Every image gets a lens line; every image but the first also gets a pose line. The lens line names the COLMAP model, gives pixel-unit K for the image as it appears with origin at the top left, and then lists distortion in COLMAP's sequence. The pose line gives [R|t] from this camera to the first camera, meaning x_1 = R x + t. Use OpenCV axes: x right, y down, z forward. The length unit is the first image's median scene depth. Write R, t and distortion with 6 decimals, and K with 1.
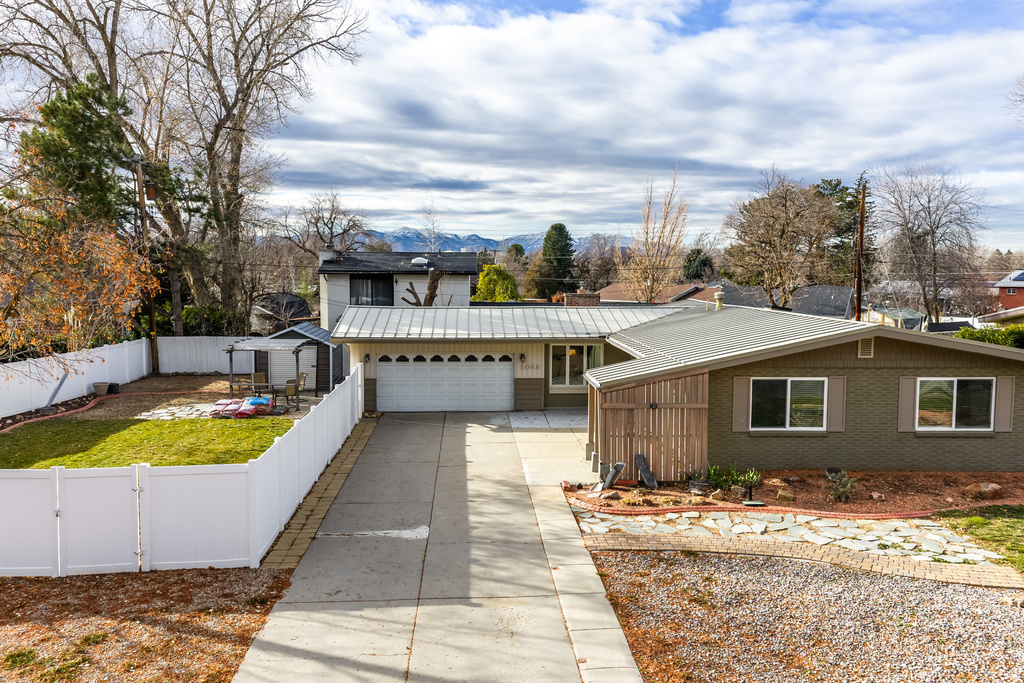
lens RADIAL K [[830.2, 0, 512.0], [0, 830.2, 341.5], [0, 0, 1]] dist [0.095688, -0.001716]
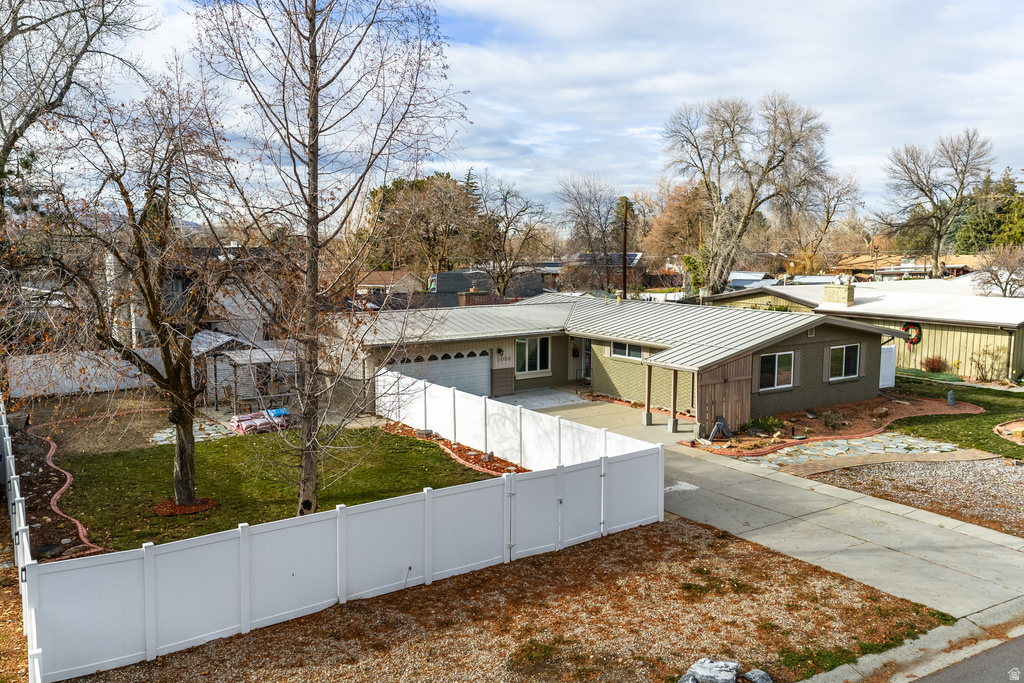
lens RADIAL K [[830.2, 0, 512.0], [0, 830.2, 341.5], [0, 0, 1]] dist [0.095688, -0.001716]
pose [[0.849146, -0.065882, 0.524034, -0.944038], [0.049413, 0.997747, 0.045370, -0.076316], [-0.525842, -0.012632, 0.850488, -0.020769]]
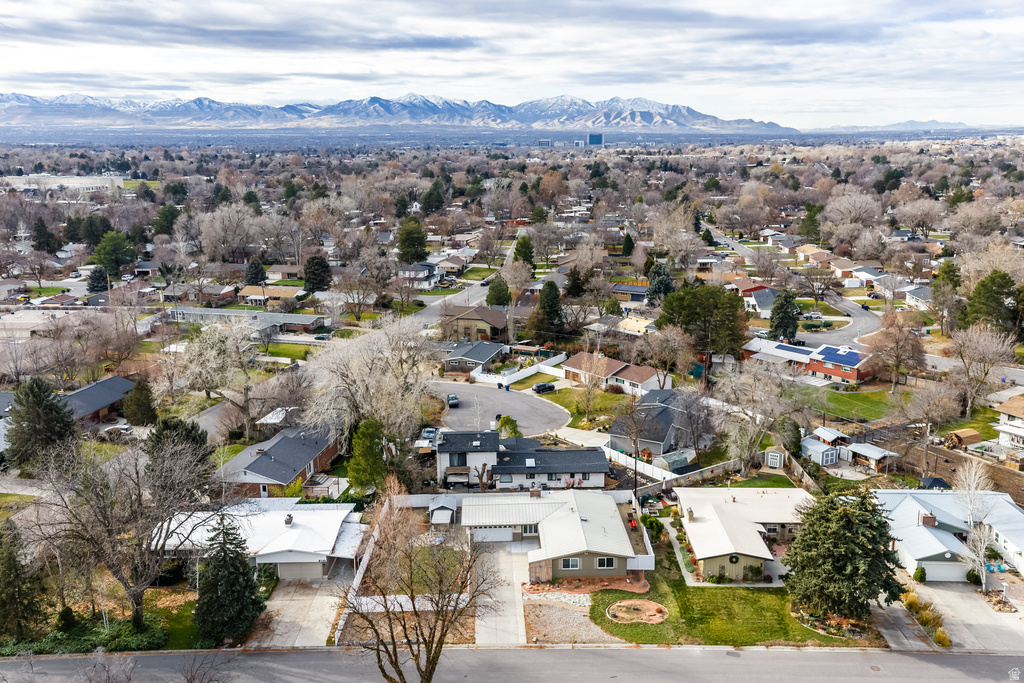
lens RADIAL K [[830.2, 0, 512.0], [0, 830.2, 341.5], [0, 0, 1]] dist [0.095688, -0.001716]
pose [[0.999858, -0.010283, -0.013370, 0.090739], [0.012019, 0.990500, 0.136988, -1.985924], [0.011834, -0.137129, 0.990482, -3.810070]]
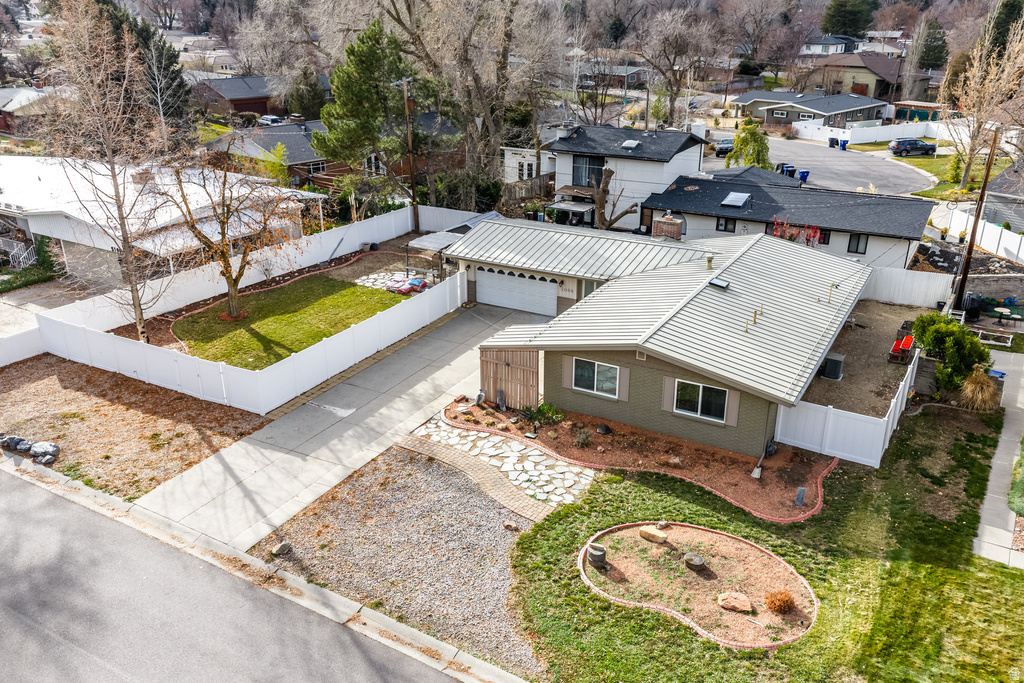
lens RADIAL K [[831.2, 0, 524.3], [0, 831.2, 340.3], [0, 0, 1]] dist [0.101079, -0.000814]
pose [[0.854938, 0.195634, -0.480425, 1.047132], [-0.047526, 0.951802, 0.303009, -0.500040], [0.516548, -0.236222, 0.823030, -0.345462]]
